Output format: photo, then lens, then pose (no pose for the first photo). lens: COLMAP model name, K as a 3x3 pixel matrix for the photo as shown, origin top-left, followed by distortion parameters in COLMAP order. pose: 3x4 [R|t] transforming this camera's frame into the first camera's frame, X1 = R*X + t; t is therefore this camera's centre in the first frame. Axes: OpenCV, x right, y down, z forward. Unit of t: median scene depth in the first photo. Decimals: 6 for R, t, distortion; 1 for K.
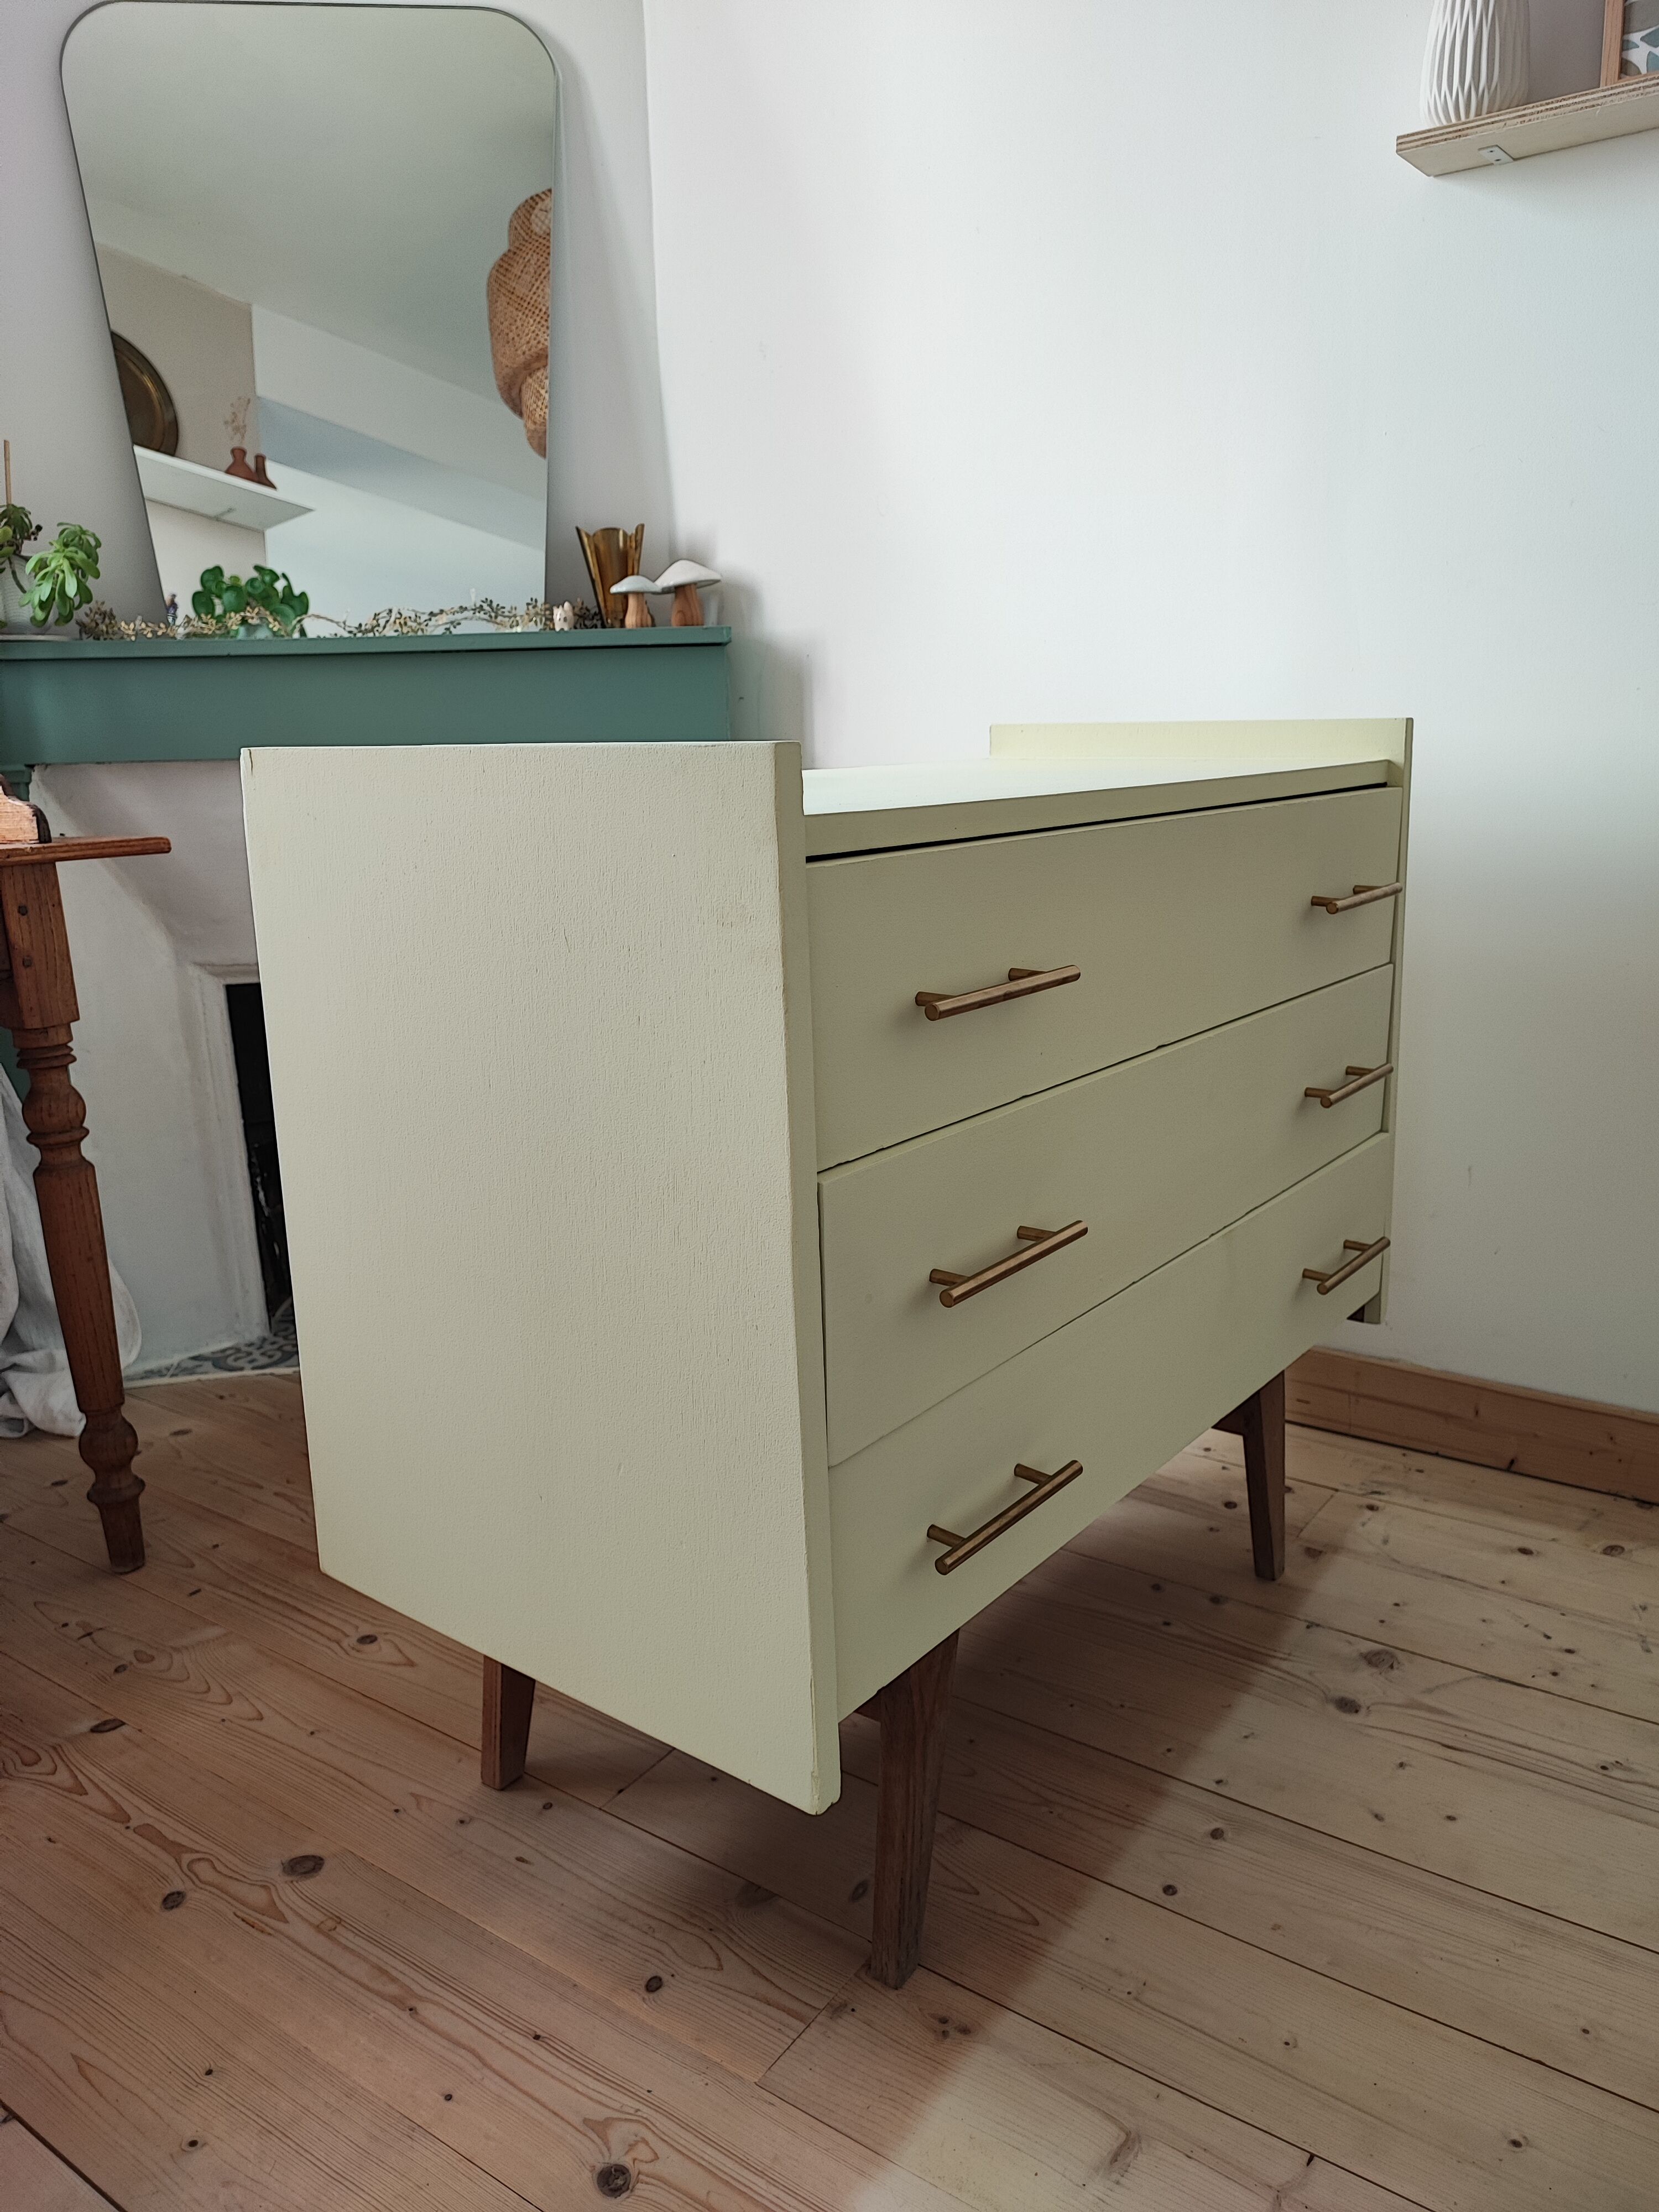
lens RADIAL K [[1632.7, 0, 818.5], [0, 1632.7, 1099.5], [0, 0, 1]] dist [0.034068, -0.042994]
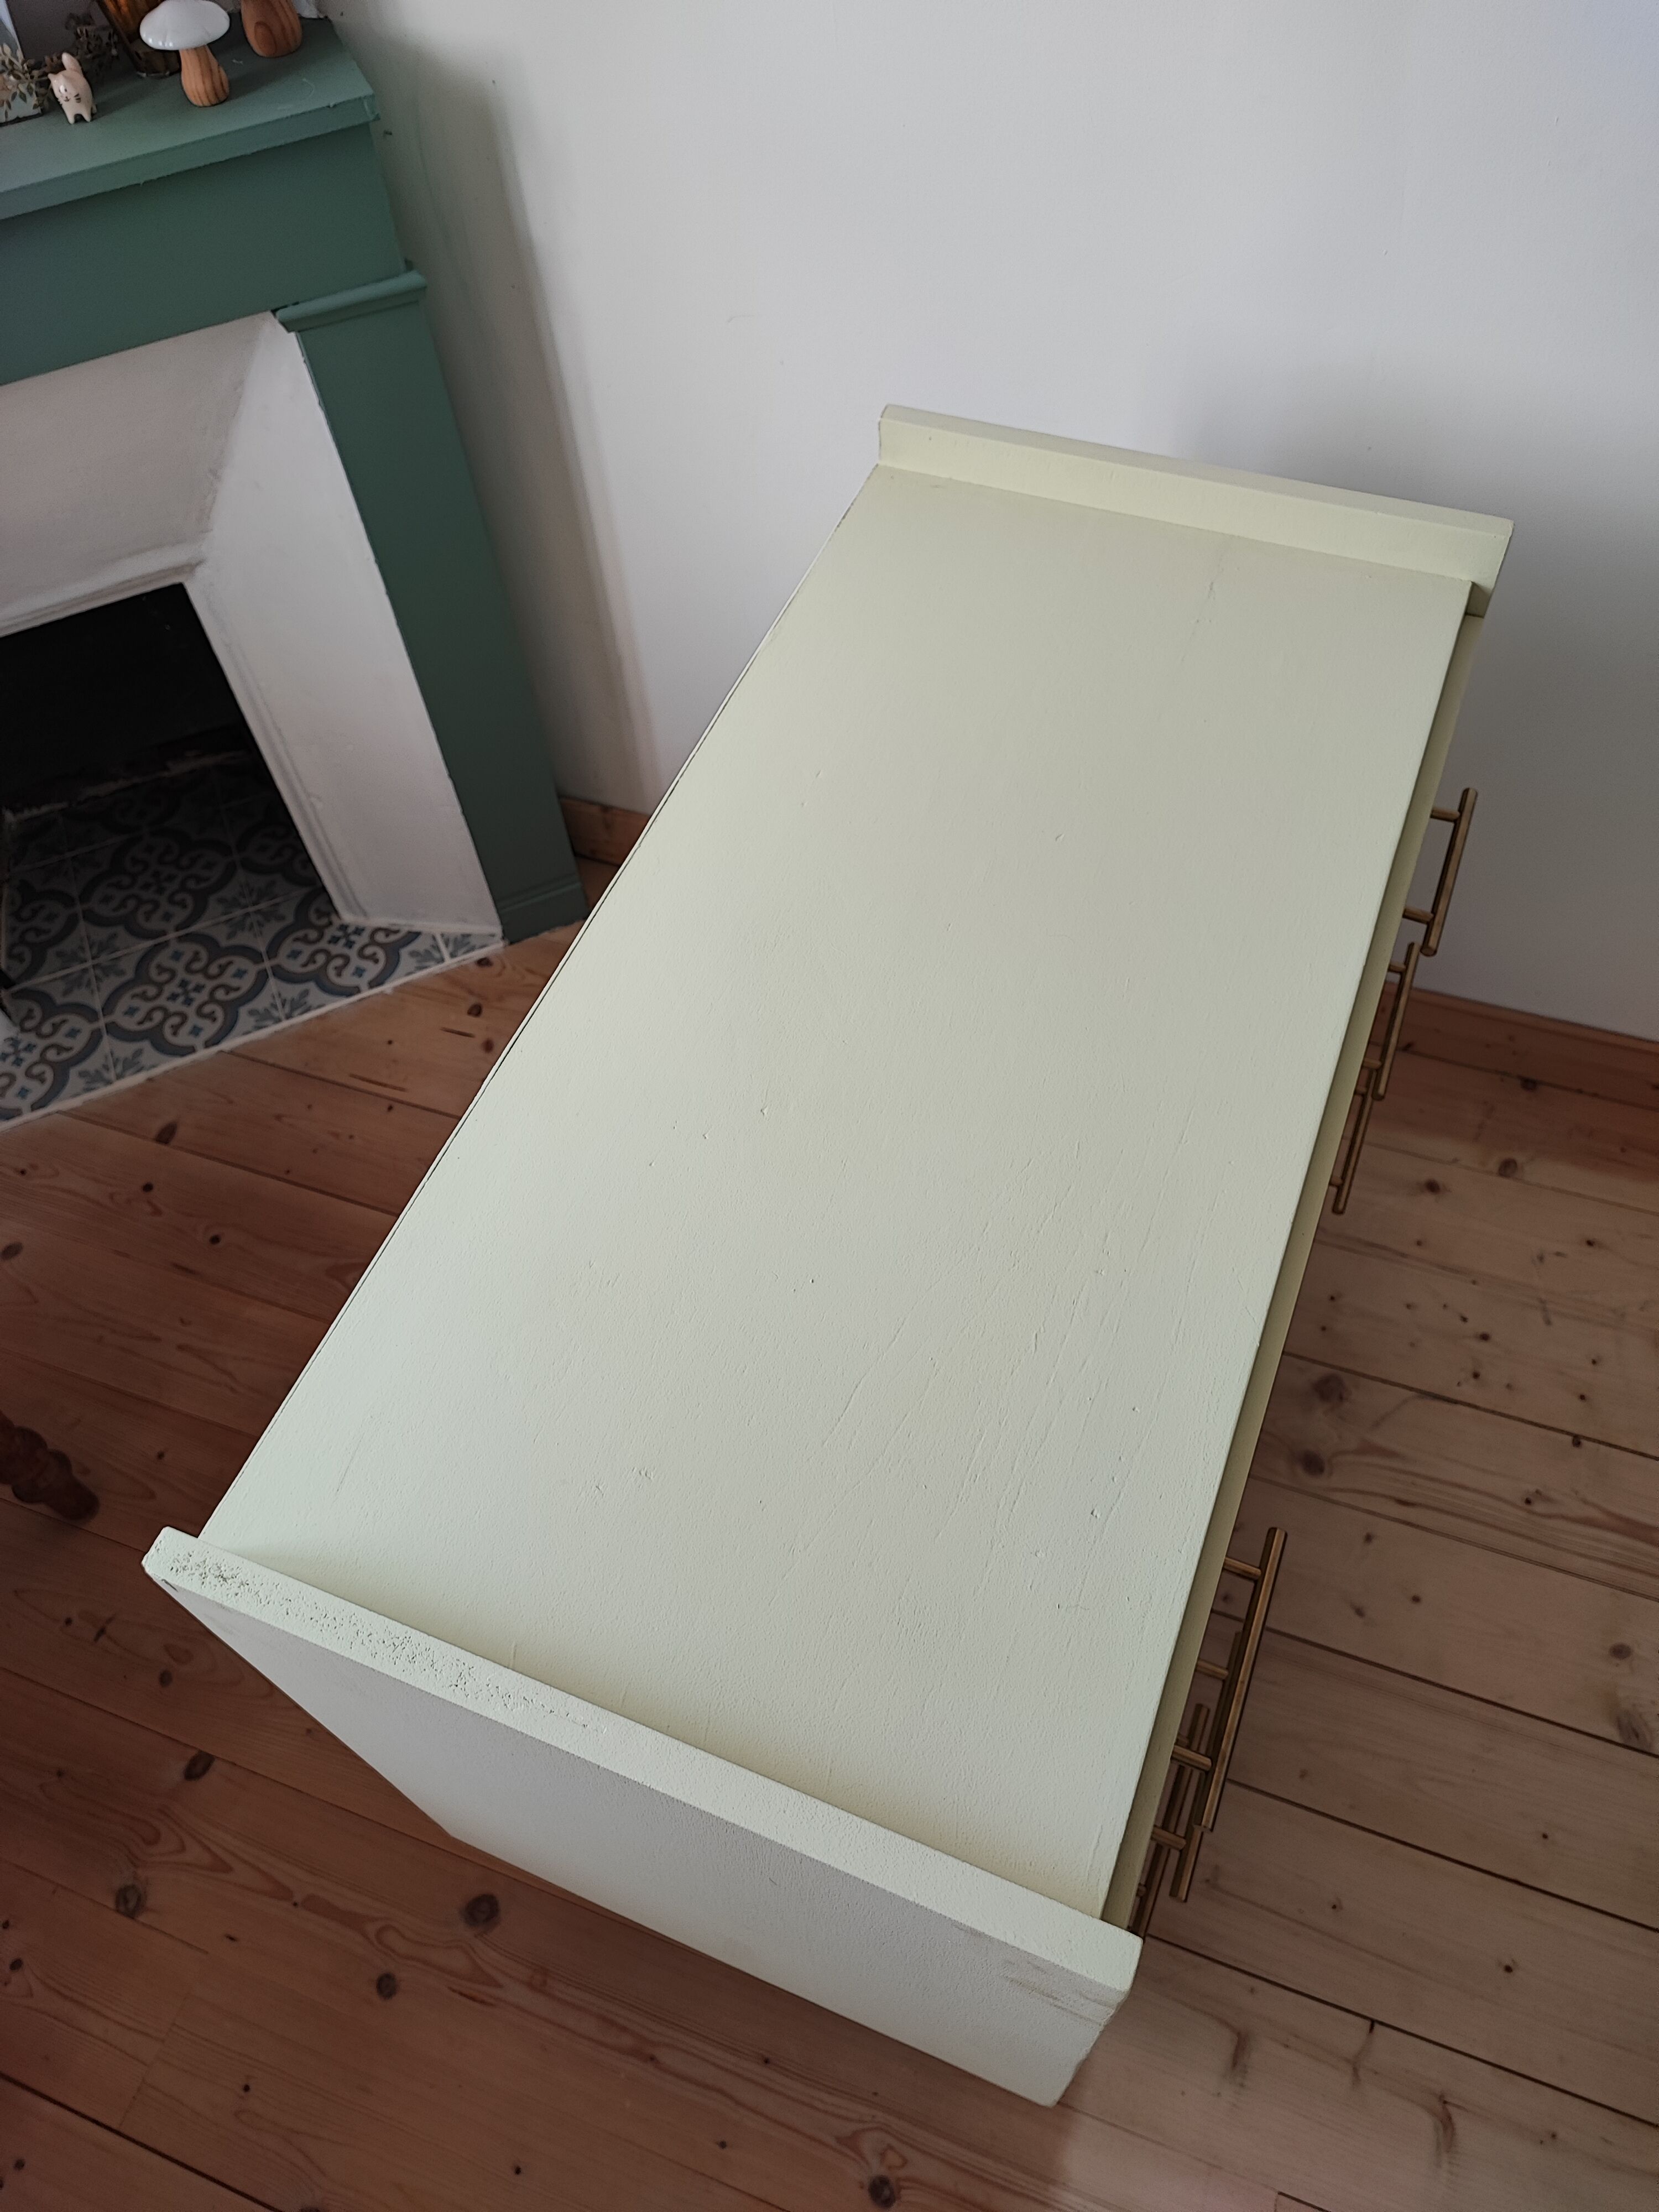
lens RADIAL K [[1632.7, 0, 824.5], [0, 1632.7, 1112.3], [0, 0, 1]] dist [0.034068, -0.042994]
pose [[0.961813, -0.238698, 0.133933, -0.106192], [0.089614, 0.736990, 0.669936, -0.663769], [-0.258620, -0.632351, 0.730238, 0.458695]]
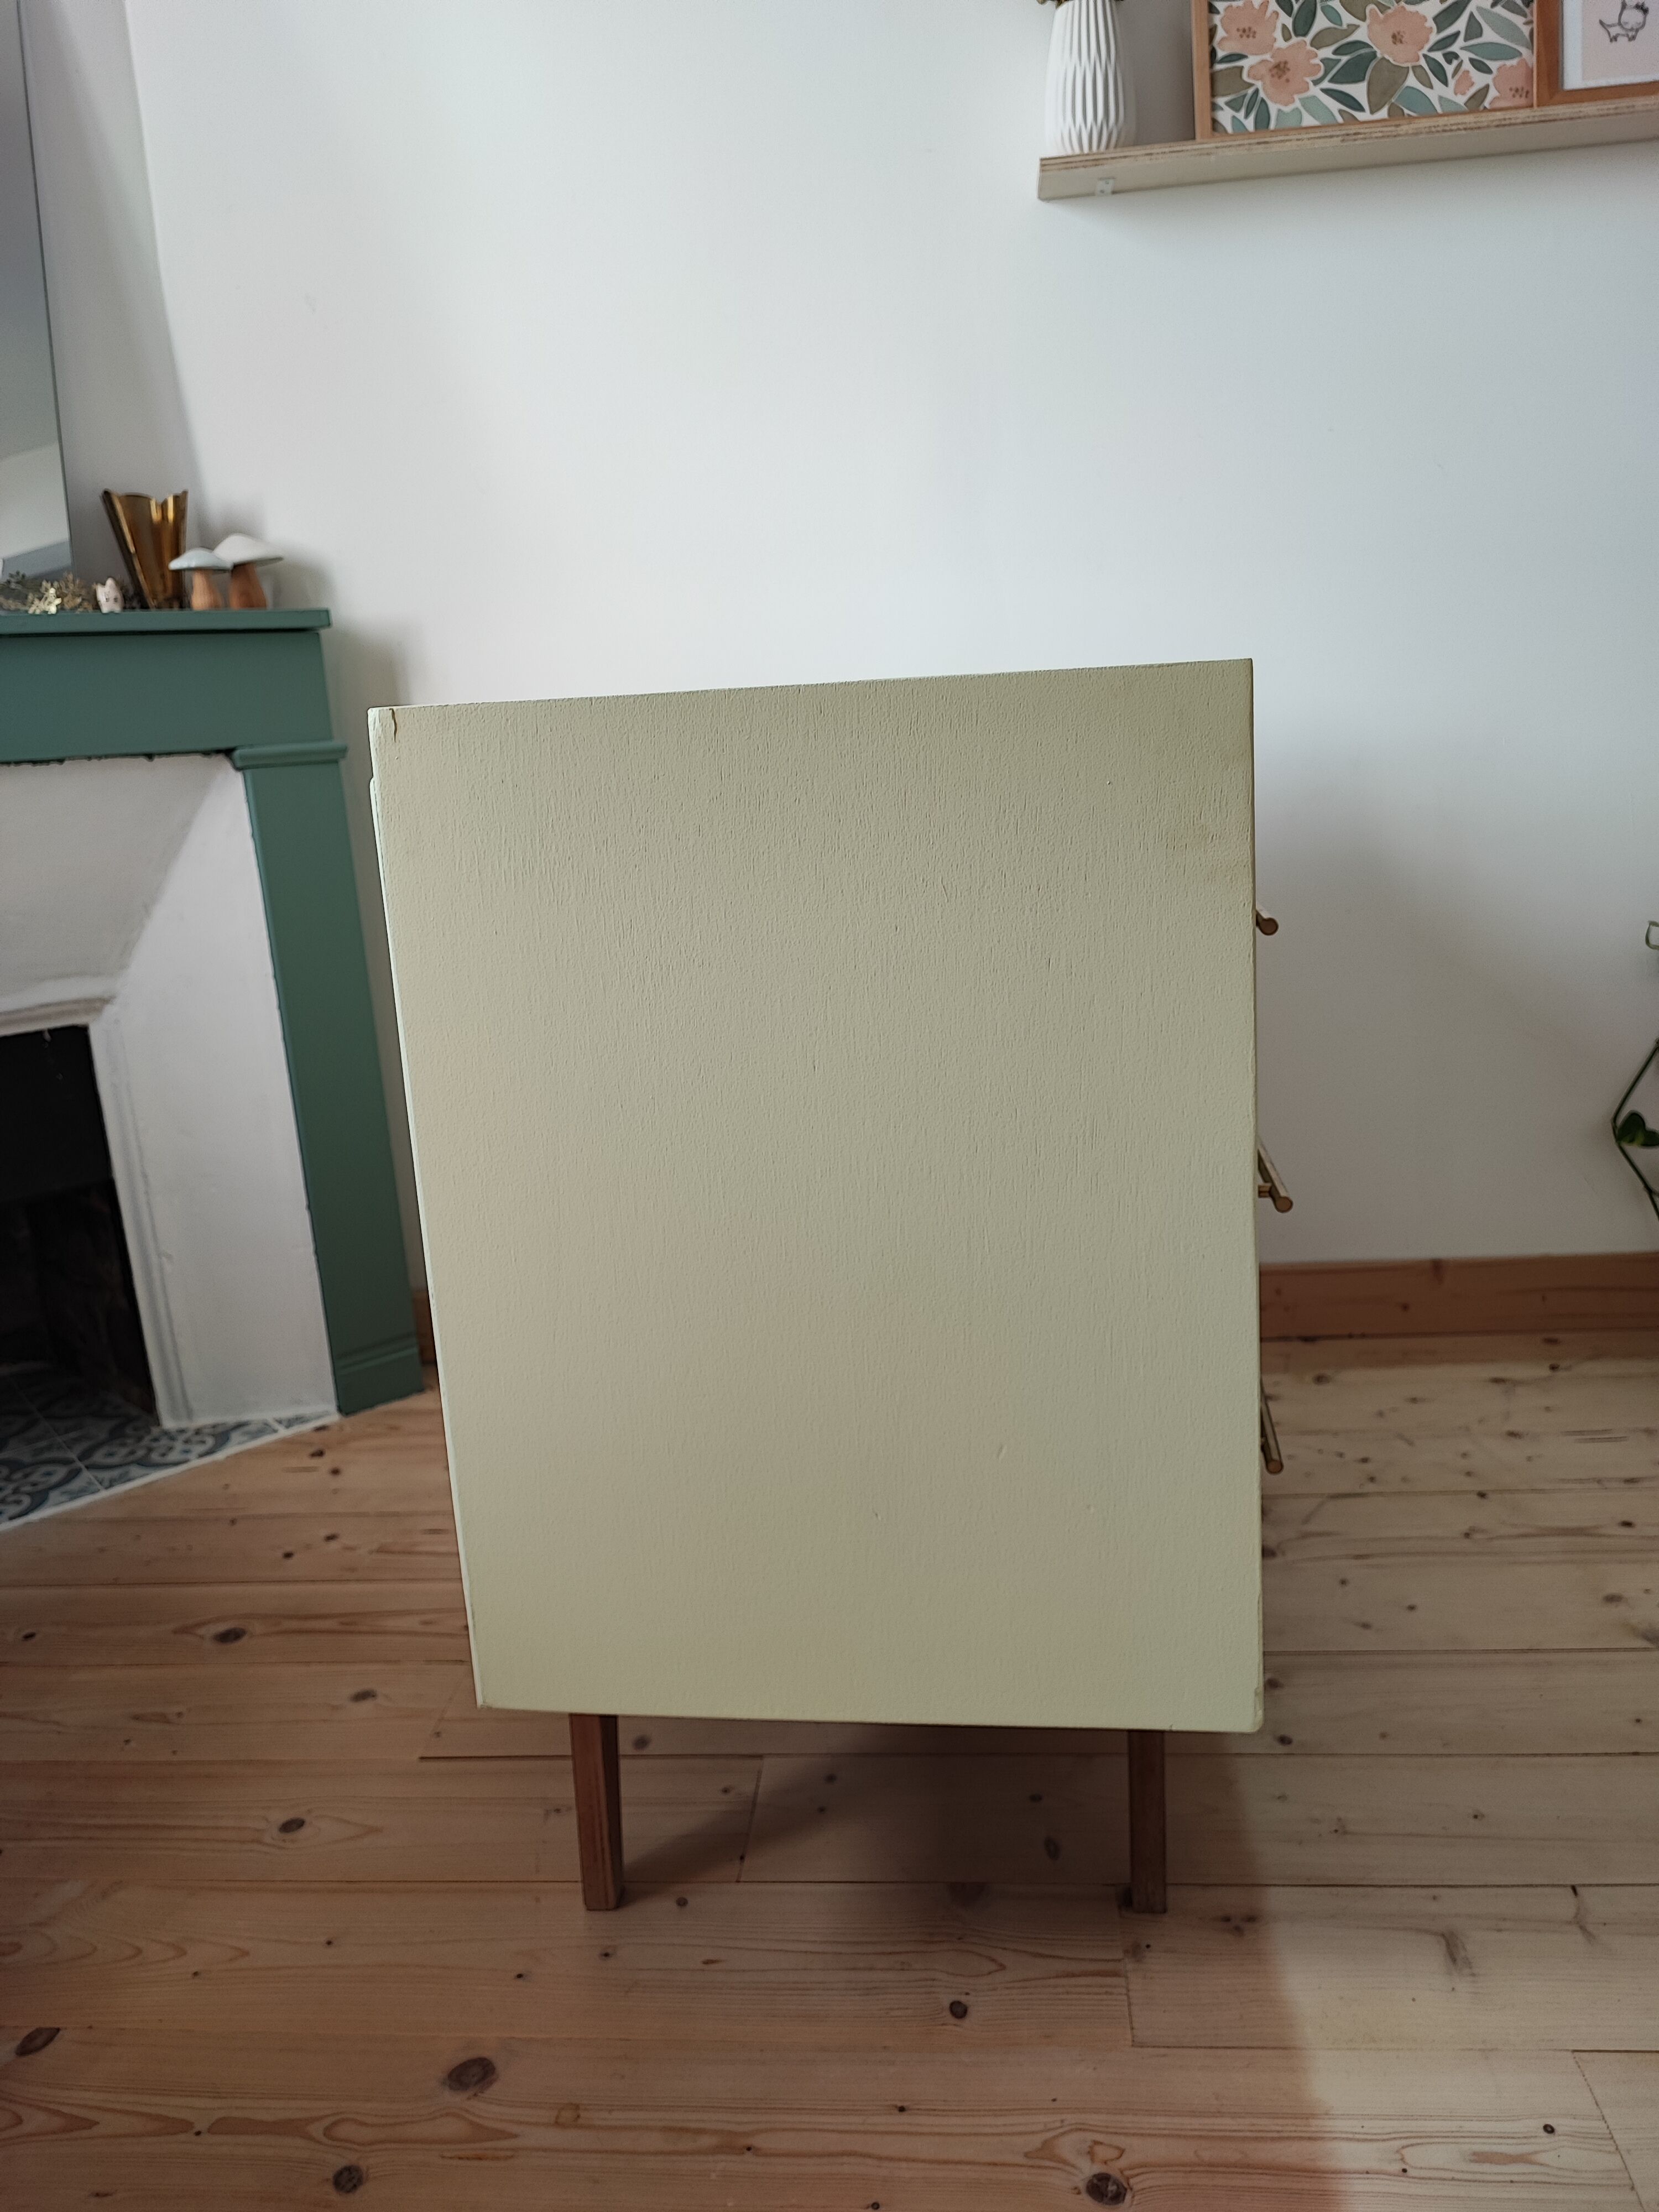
lens RADIAL K [[1632.7, 0, 835.3], [0, 1632.7, 1106.8], [0, 0, 1]] dist [0.034068, -0.042994]
pose [[0.857284, -0.142315, 0.494782, -0.490259], [0.148620, 0.988530, 0.026827, -0.006929], [-0.492925, 0.050536, 0.868603, 0.169845]]
